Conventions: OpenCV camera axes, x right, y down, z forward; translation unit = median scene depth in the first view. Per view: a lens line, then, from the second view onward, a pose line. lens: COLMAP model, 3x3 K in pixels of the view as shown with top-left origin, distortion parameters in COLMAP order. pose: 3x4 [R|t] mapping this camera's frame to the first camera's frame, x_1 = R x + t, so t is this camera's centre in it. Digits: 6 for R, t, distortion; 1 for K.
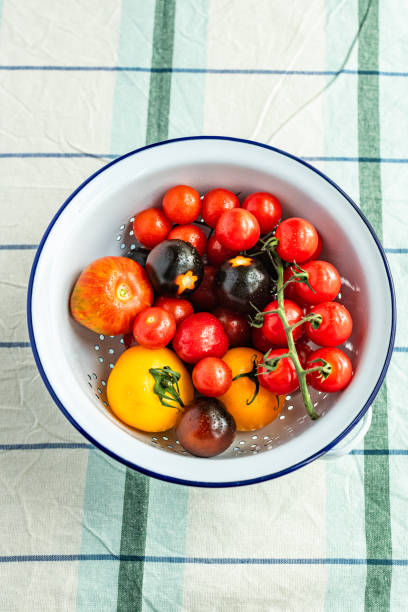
lens RADIAL K [[926.9, 0, 204.0], [0, 926.9, 306.0], [0, 0, 1]] dist [-0.010182, 0.062652]
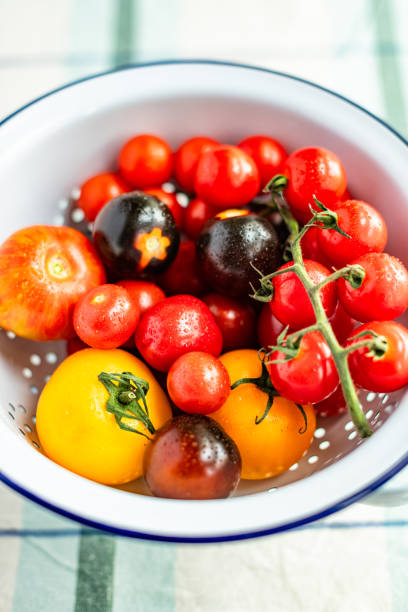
lens RADIAL K [[926.9, 0, 204.0], [0, 926.9, 306.0], [0, 0, 1]] dist [-0.010182, 0.062652]
pose [[0.998621, -0.052498, 0.000113, 0.015231], [0.051202, 0.973496, -0.222897, 0.166127], [0.011592, 0.222595, 0.974842, 0.368263]]
